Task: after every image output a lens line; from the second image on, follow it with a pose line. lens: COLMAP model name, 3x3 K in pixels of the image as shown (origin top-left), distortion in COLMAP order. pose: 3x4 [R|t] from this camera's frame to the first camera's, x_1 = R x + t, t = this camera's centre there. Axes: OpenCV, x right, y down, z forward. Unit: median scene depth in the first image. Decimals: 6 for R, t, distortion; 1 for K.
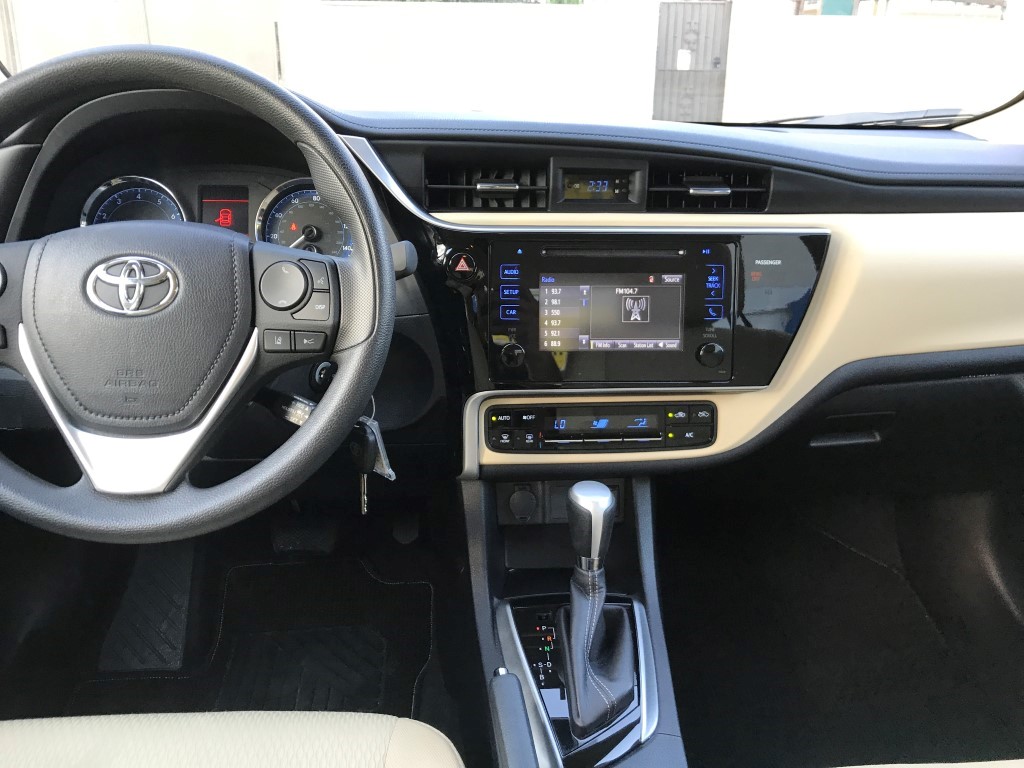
lens RADIAL K [[845.6, 0, 510.6], [0, 845.6, 381.5], [0, 0, 1]] dist [-0.000304, 0.016950]
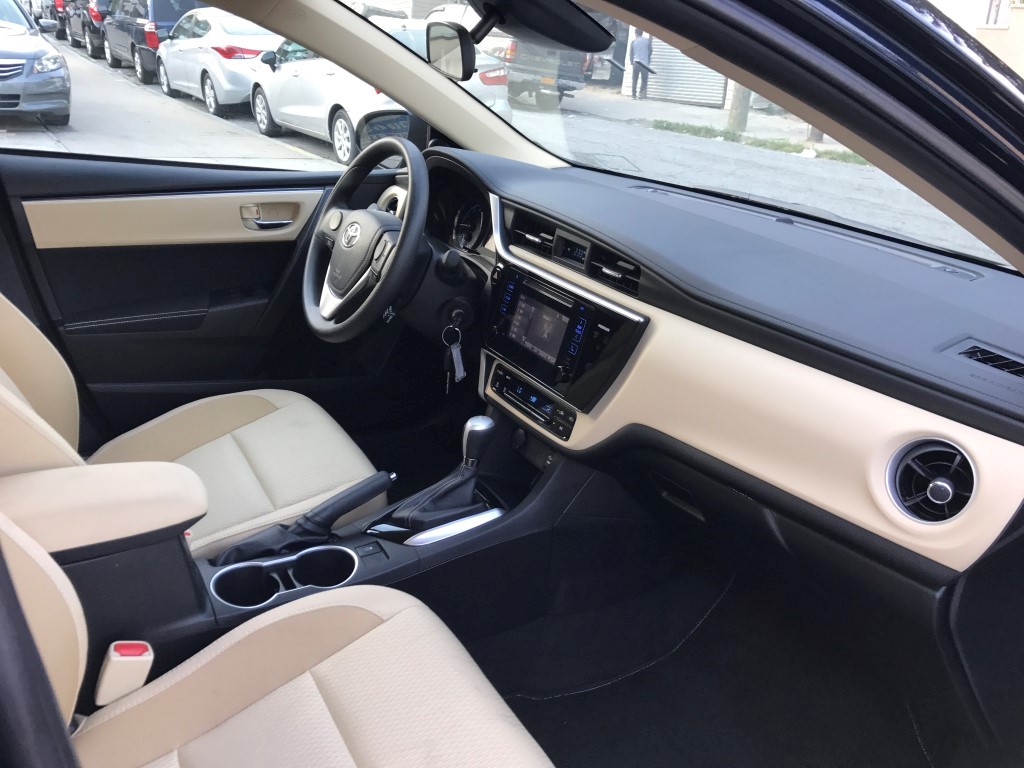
lens RADIAL K [[845.6, 0, 510.7], [0, 845.6, 390.1], [0, 0, 1]] dist [-0.000304, 0.016950]
pose [[0.466965, 0.354600, -0.810064, 1.416419], [-0.383221, 0.906732, 0.176006, -0.235236], [0.796923, 0.228244, 0.559302, 0.099950]]
